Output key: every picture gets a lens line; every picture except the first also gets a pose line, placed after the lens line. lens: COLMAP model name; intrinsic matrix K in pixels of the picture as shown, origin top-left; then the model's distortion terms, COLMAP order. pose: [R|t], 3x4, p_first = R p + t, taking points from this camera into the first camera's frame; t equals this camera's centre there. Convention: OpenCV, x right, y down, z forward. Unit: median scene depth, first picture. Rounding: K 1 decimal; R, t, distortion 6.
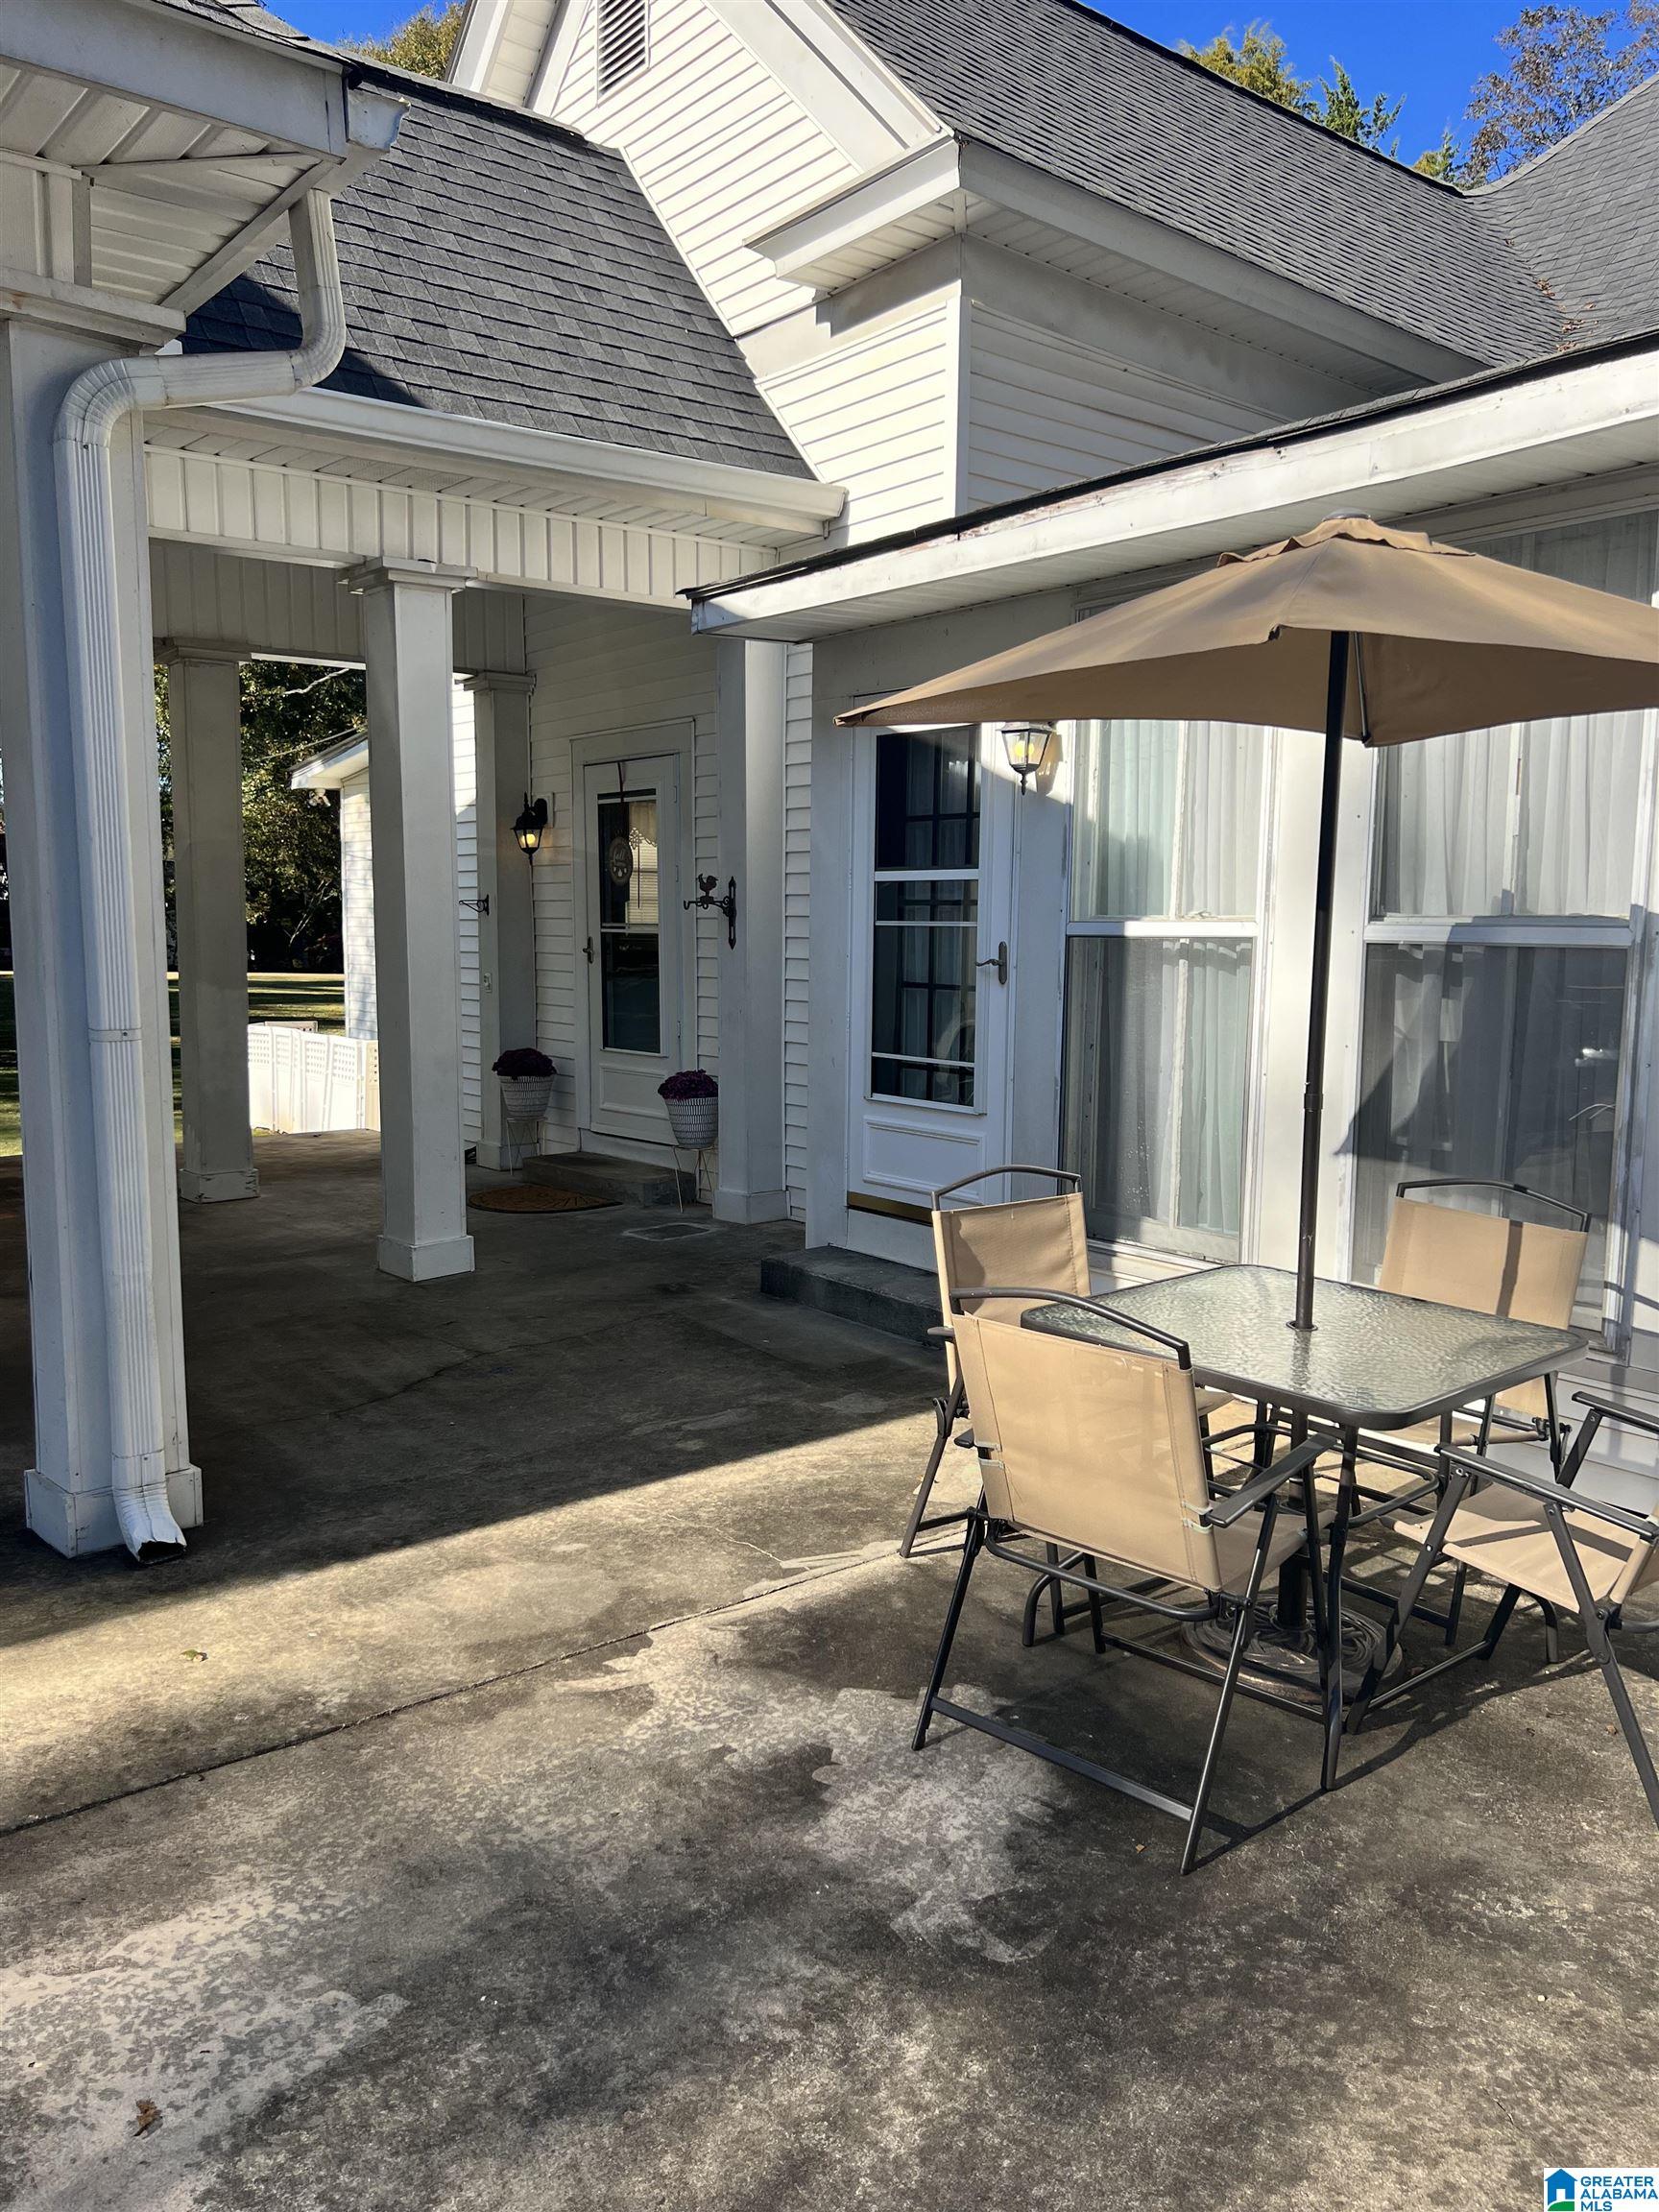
lens RADIAL K [[1662.6, 0, 829.3], [0, 1662.6, 1102.8], [0, 0, 1]] dist [0.028659, -0.045939]
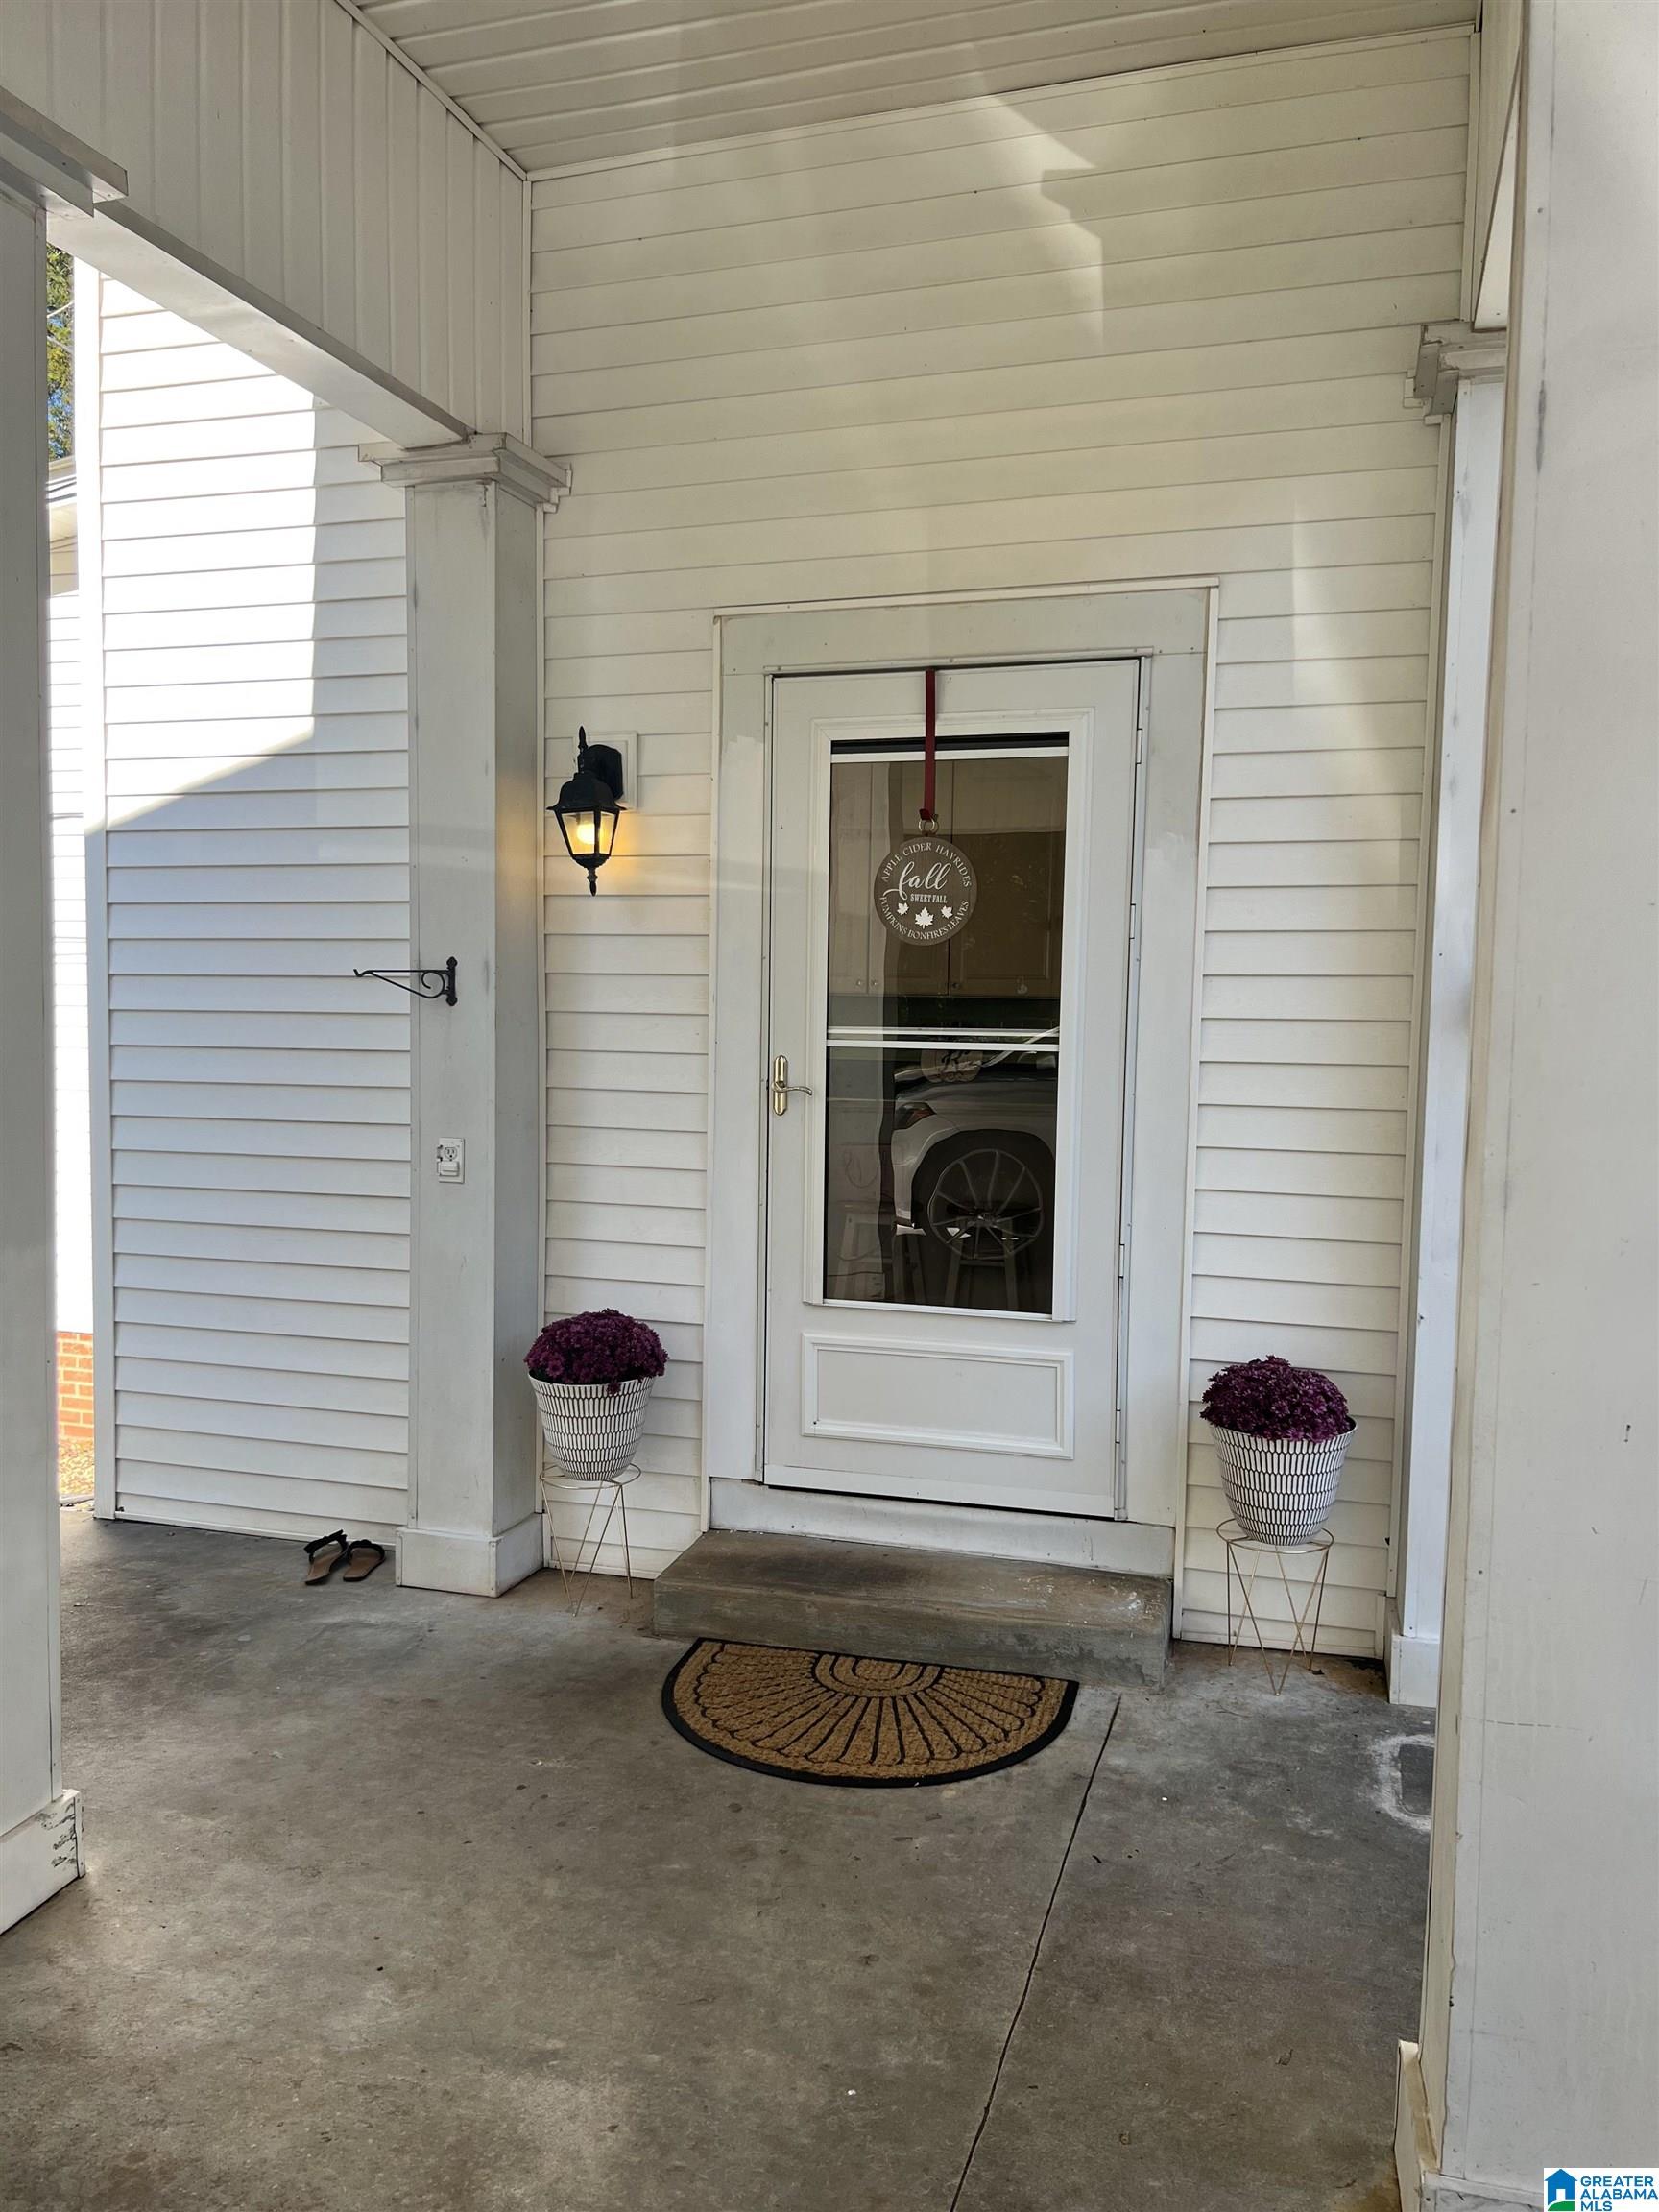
lens RADIAL K [[1662.6, 0, 829.8], [0, 1662.6, 1105.9], [0, 0, 1]] dist [0.028659, -0.045939]
pose [[0.836830, -0.030603, 0.546607, -0.369544], [0.050565, 0.998489, -0.021509, -0.074378], [-0.545123, 0.045639, 0.837113, 0.602499]]
